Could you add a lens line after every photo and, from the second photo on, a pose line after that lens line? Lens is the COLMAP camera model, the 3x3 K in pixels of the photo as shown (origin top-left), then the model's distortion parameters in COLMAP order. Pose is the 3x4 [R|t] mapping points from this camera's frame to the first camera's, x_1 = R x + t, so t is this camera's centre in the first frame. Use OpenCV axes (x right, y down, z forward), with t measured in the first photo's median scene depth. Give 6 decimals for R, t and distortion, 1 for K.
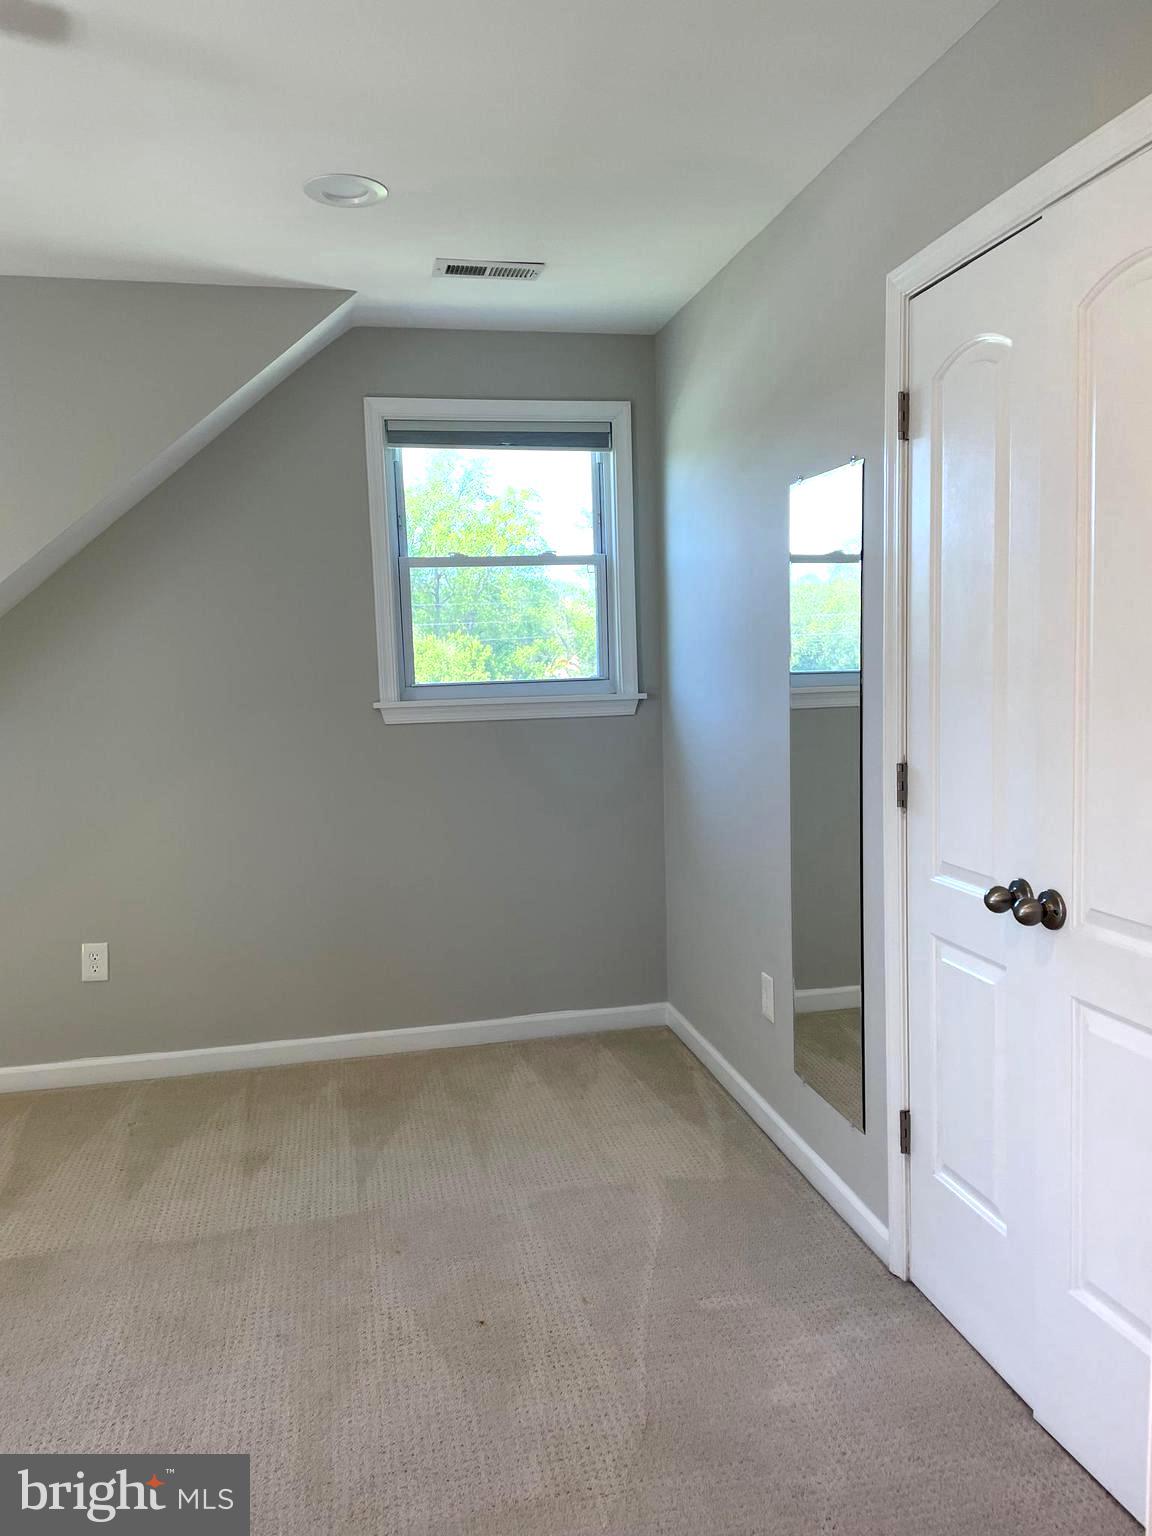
lens RADIAL K [[1101.4, 0, 576.0], [0, 1101.4, 768.0], [0, 0, 1]] dist [0.000642, 0.000124]
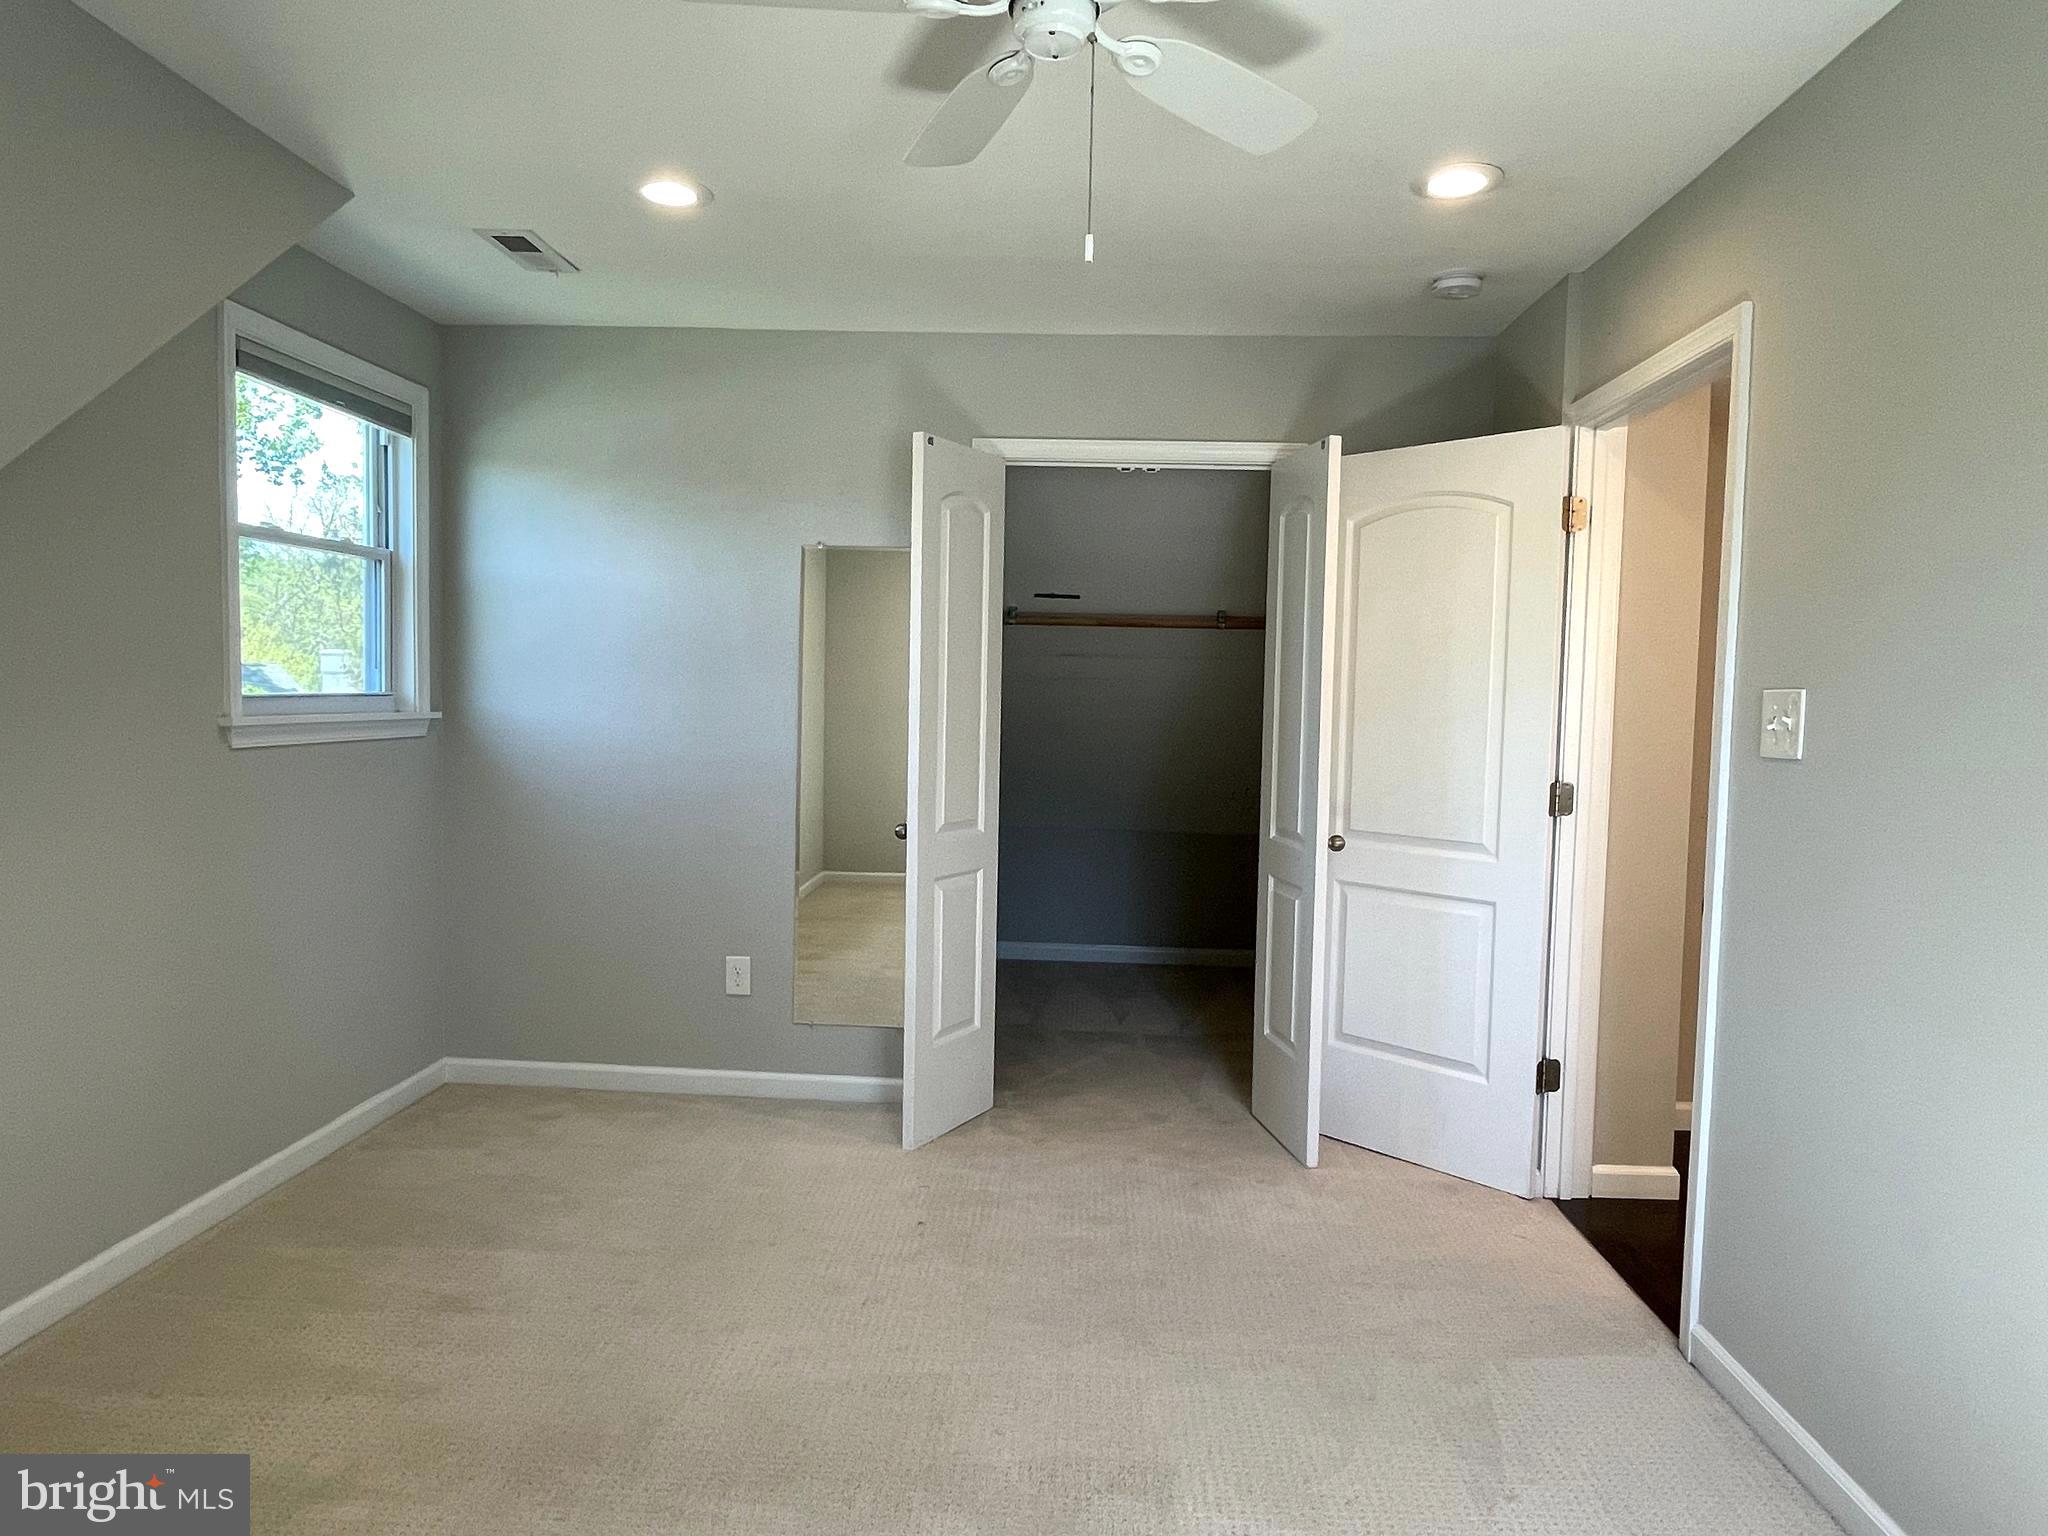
lens RADIAL K [[1252.9, 0, 1024.0], [0, 1252.9, 768.0], [0, 0, 1]] dist [0.000863, 0.000188]
pose [[0.262277, -0.024421, 0.964684, -0.815250], [0.068482, 0.997630, 0.006636, 0.003639], [-0.962560, 0.064323, 0.263327, 0.281948]]
